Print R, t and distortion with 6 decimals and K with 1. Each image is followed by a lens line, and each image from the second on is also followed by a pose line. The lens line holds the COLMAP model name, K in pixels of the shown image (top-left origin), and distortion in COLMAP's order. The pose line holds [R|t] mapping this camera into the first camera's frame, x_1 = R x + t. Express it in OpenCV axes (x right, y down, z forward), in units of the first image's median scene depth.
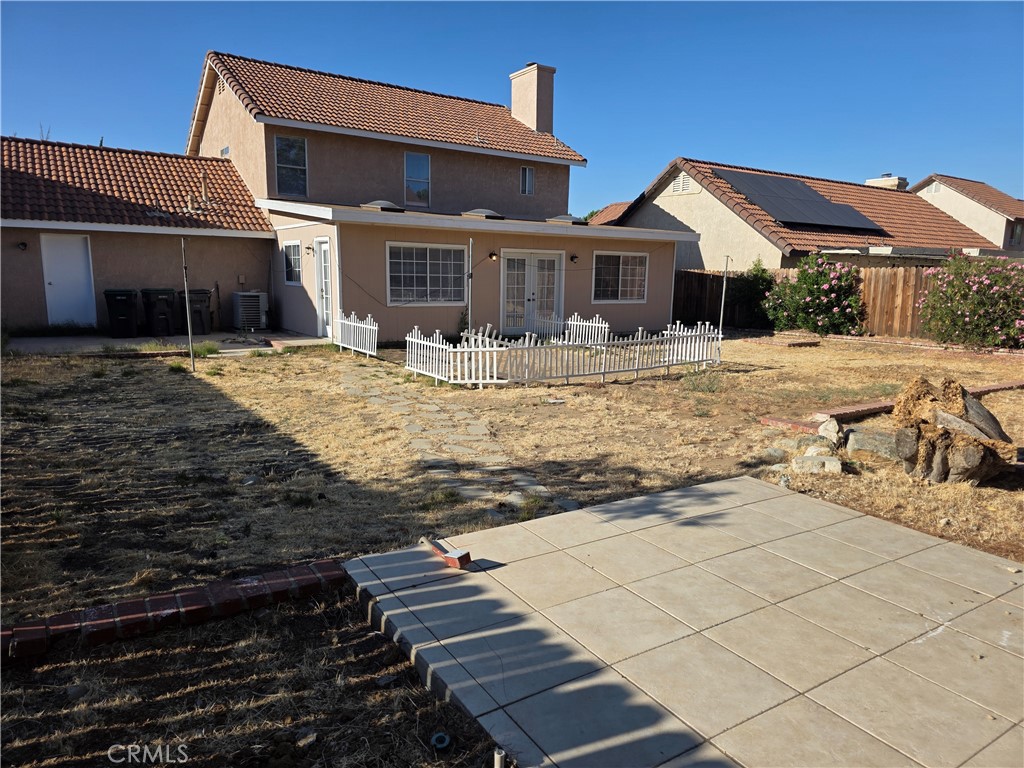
lens RADIAL K [[687.1, 0, 509.3], [0, 687.1, 387.2], [0, 0, 1]] dist [0.054485, -0.051655]
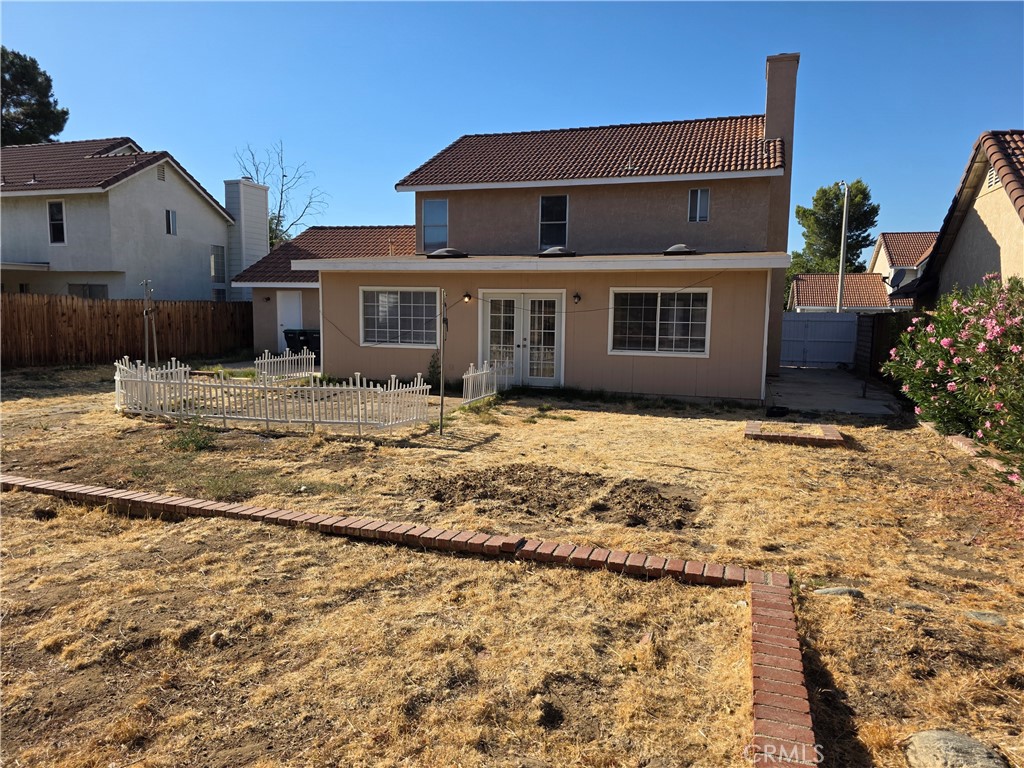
lens RADIAL K [[687.1, 0, 509.3], [0, 687.1, 387.2], [0, 0, 1]] dist [0.054485, -0.051655]
pose [[0.622985, 0.074180, -0.778709, 0.699407], [-0.133105, 0.991028, -0.012082, -0.062076], [0.770826, 0.111177, 0.627269, 0.443224]]
